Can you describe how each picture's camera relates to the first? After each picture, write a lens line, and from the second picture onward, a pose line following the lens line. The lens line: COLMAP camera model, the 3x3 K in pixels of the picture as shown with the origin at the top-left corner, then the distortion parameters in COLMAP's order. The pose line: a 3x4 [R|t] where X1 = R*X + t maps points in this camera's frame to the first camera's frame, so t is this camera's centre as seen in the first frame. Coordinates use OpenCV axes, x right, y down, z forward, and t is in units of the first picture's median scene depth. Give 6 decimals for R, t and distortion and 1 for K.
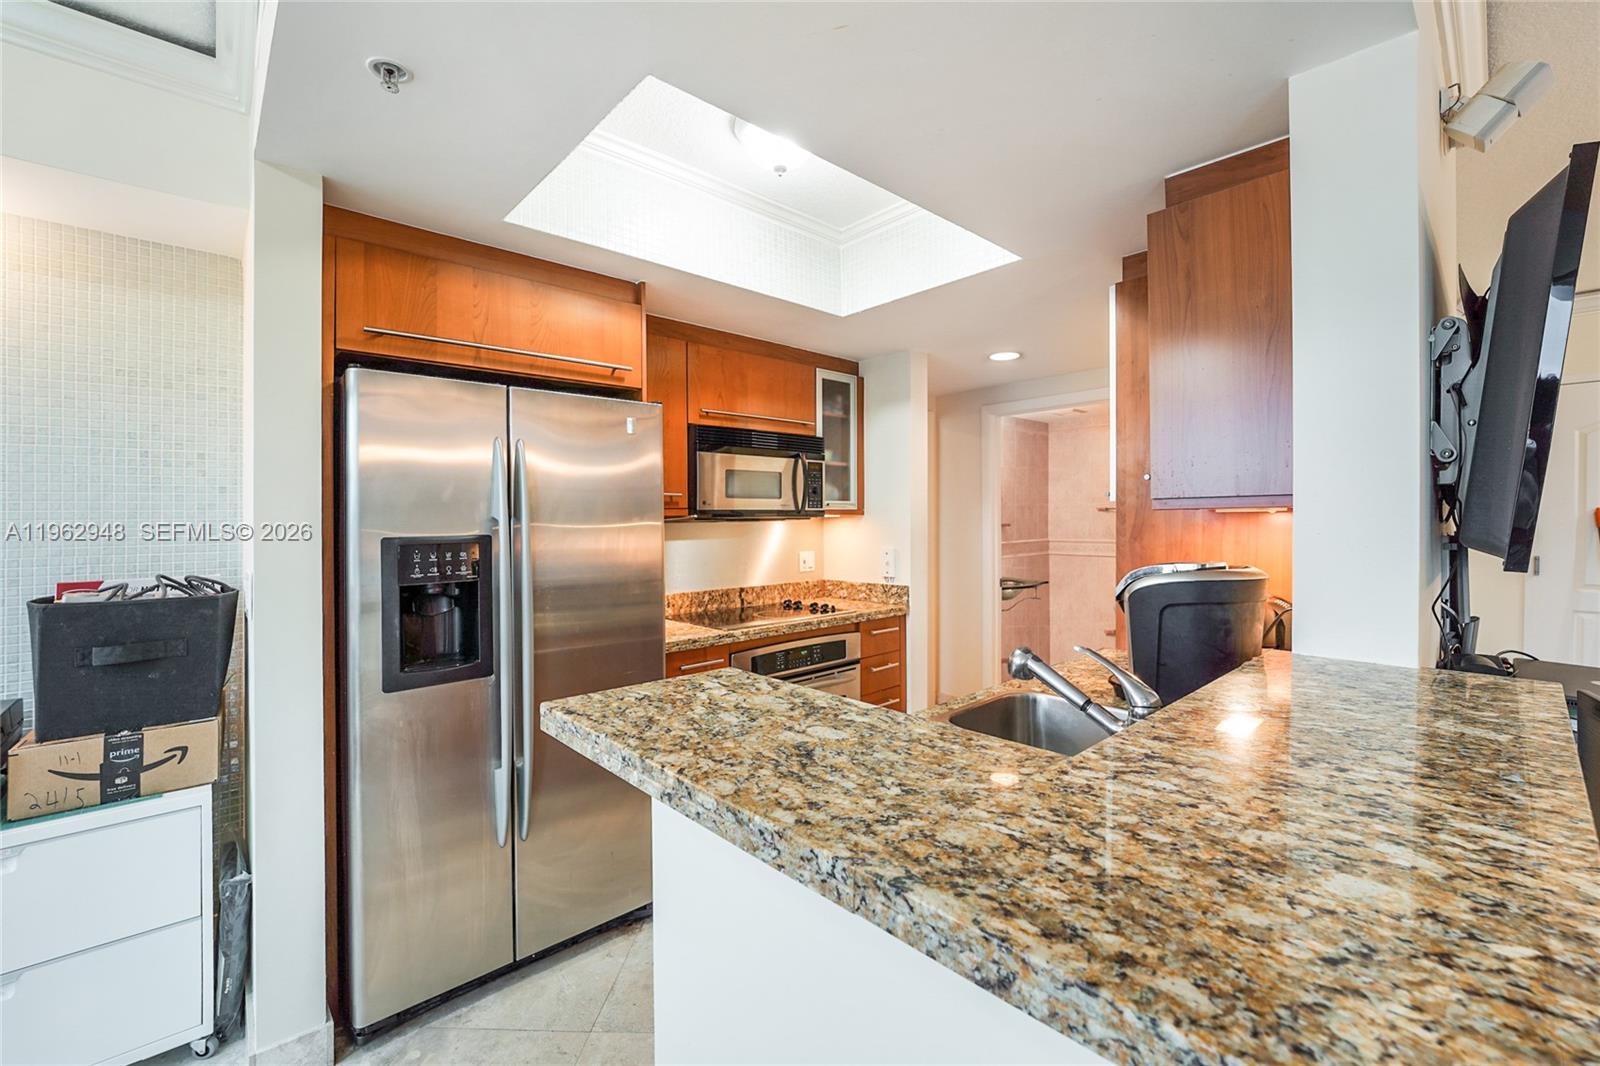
lens RADIAL K [[659.3, 0, 800.0], [0, 659.3, 533.0], [0, 0, 1]] dist [0.000108, -0.000064]
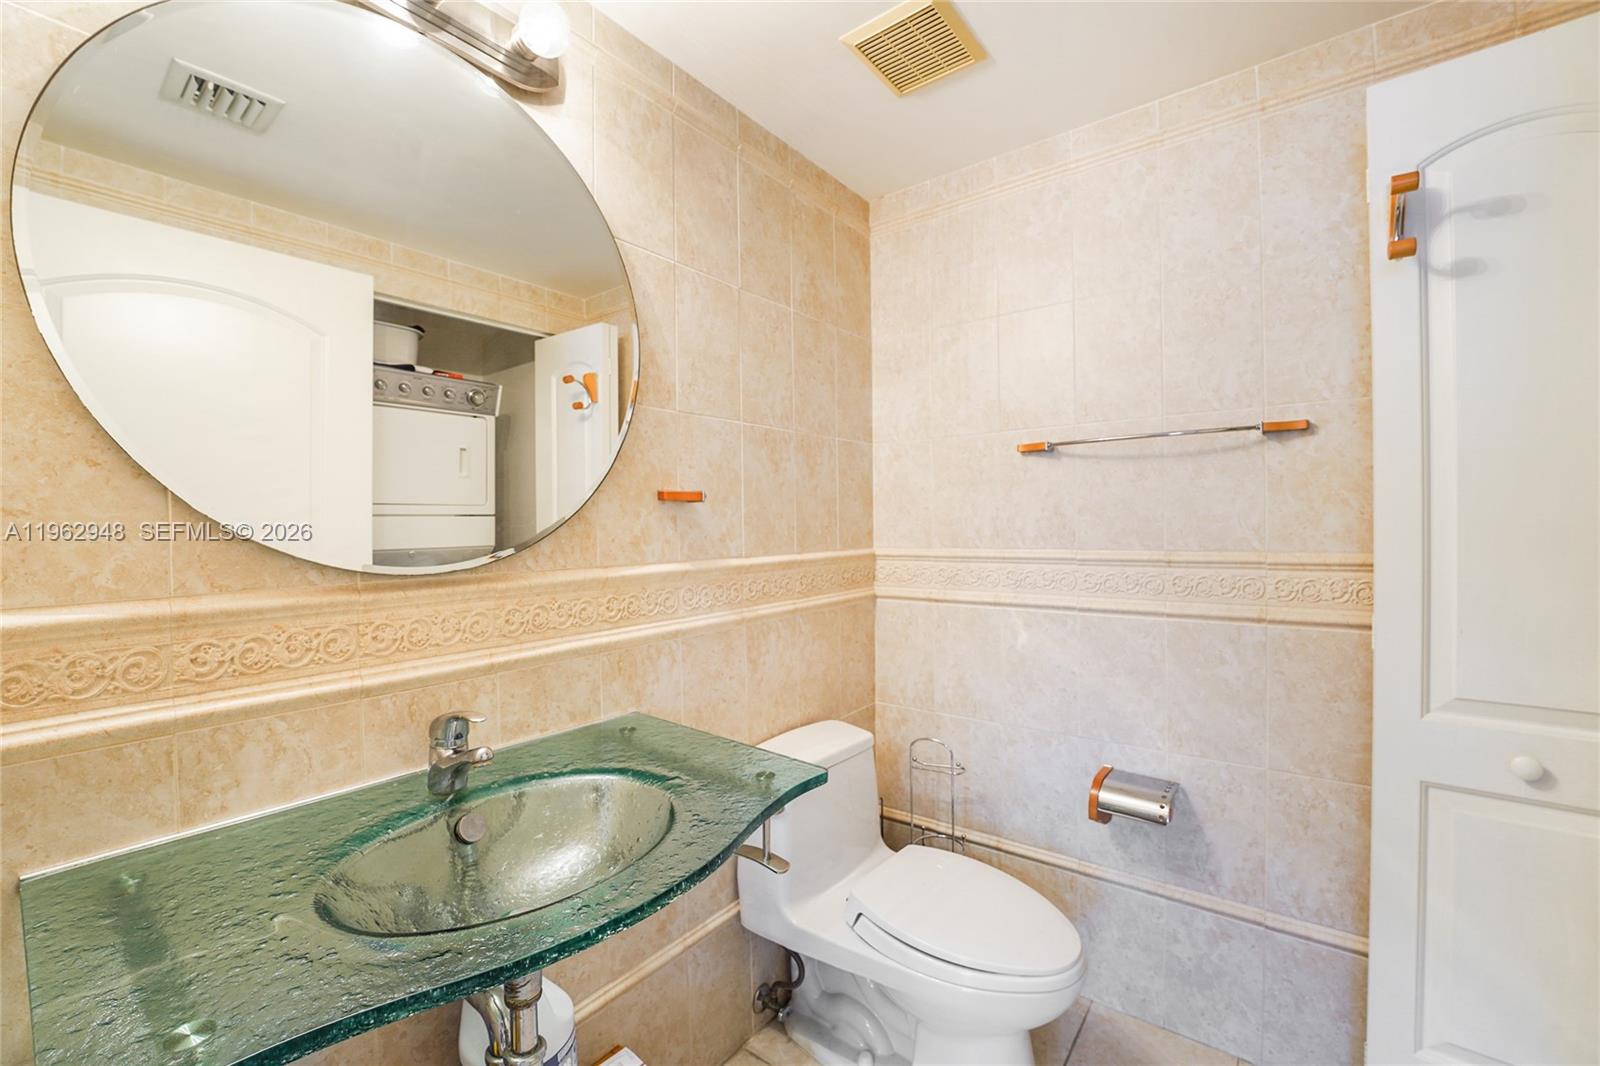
lens RADIAL K [[674.0, 0, 800.0], [0, 674.0, 533.0], [0, 0, 1]] dist [-0.029788, 0.000047]
pose [[0.987172, -0.006203, 0.159538, 0.516411], [0.008178, 0.999898, -0.011728, 0.007958], [-0.159449, 0.012882, 0.987122, 1.213685]]
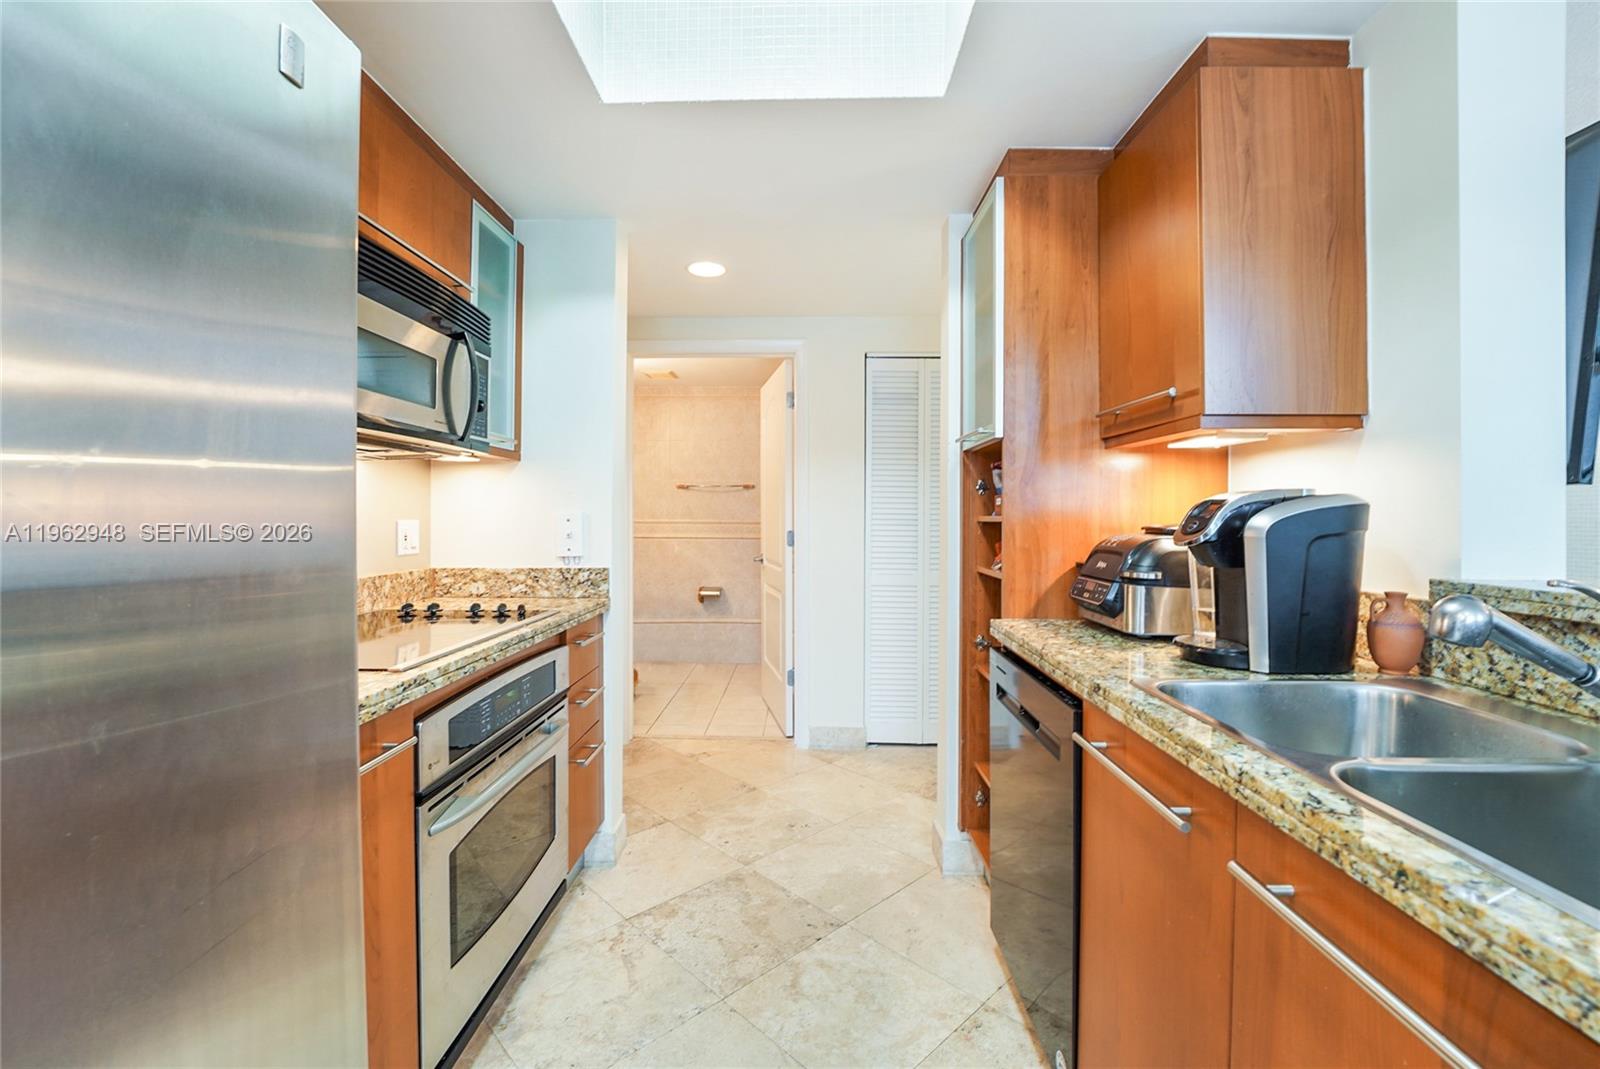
lens RADIAL K [[674.0, 0, 800.0], [0, 674.0, 534.5], [0, 0, 1]] dist [-0.029788, 0.000047]
pose [[0.690242, -0.008738, 0.723526, -0.191436], [0.003940, 0.999958, 0.008318, 0.040481], [-0.723568, -0.002890, 0.690247, 0.379379]]
